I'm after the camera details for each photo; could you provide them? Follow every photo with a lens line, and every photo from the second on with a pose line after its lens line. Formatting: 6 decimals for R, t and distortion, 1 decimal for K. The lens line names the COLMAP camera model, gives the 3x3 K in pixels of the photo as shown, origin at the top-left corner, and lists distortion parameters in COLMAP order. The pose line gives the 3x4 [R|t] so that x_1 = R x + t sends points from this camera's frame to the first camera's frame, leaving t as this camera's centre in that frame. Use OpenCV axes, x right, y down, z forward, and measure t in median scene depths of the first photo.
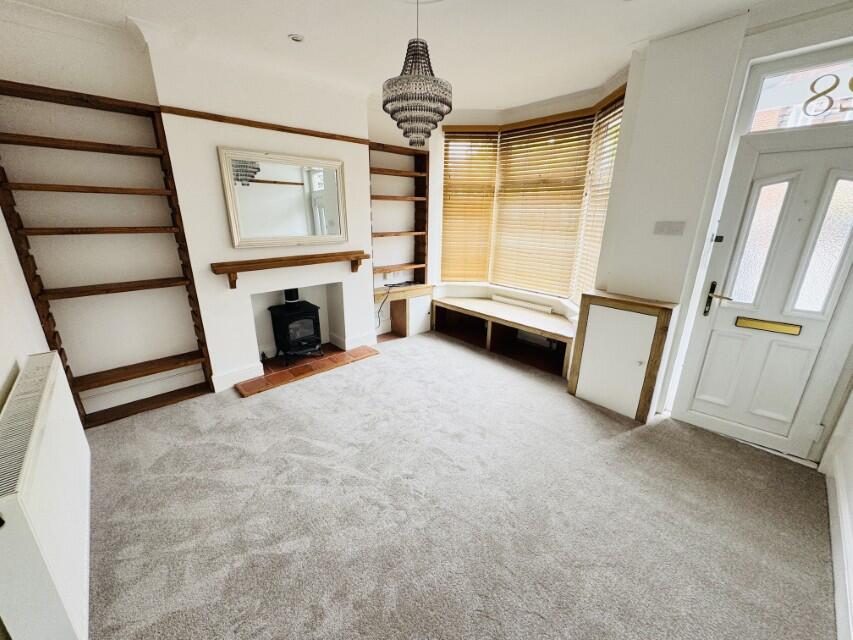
lens RADIAL K [[339.6, 0, 425.9], [0, 339.6, 317.7], [0, 0, 1]] dist [0.001068, -0.000640]
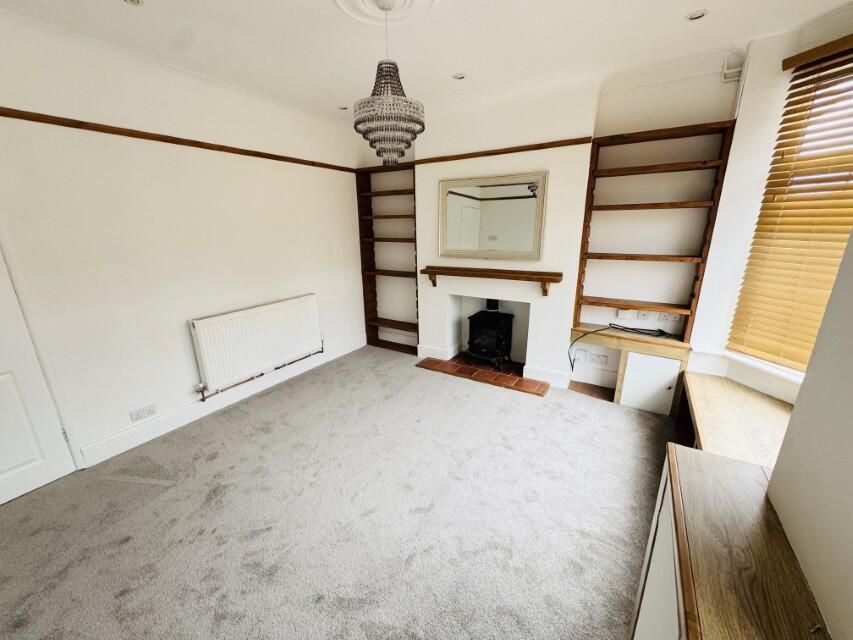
lens RADIAL K [[339.6, 0, 425.9], [0, 339.6, 322.2], [0, 0, 1]] dist [0.001068, -0.000640]
pose [[0.269372, 0.256538, -0.928239, 0.542871], [-0.271758, 0.944943, 0.182291, -0.148599], [0.923897, 0.203152, 0.324258, 0.454858]]
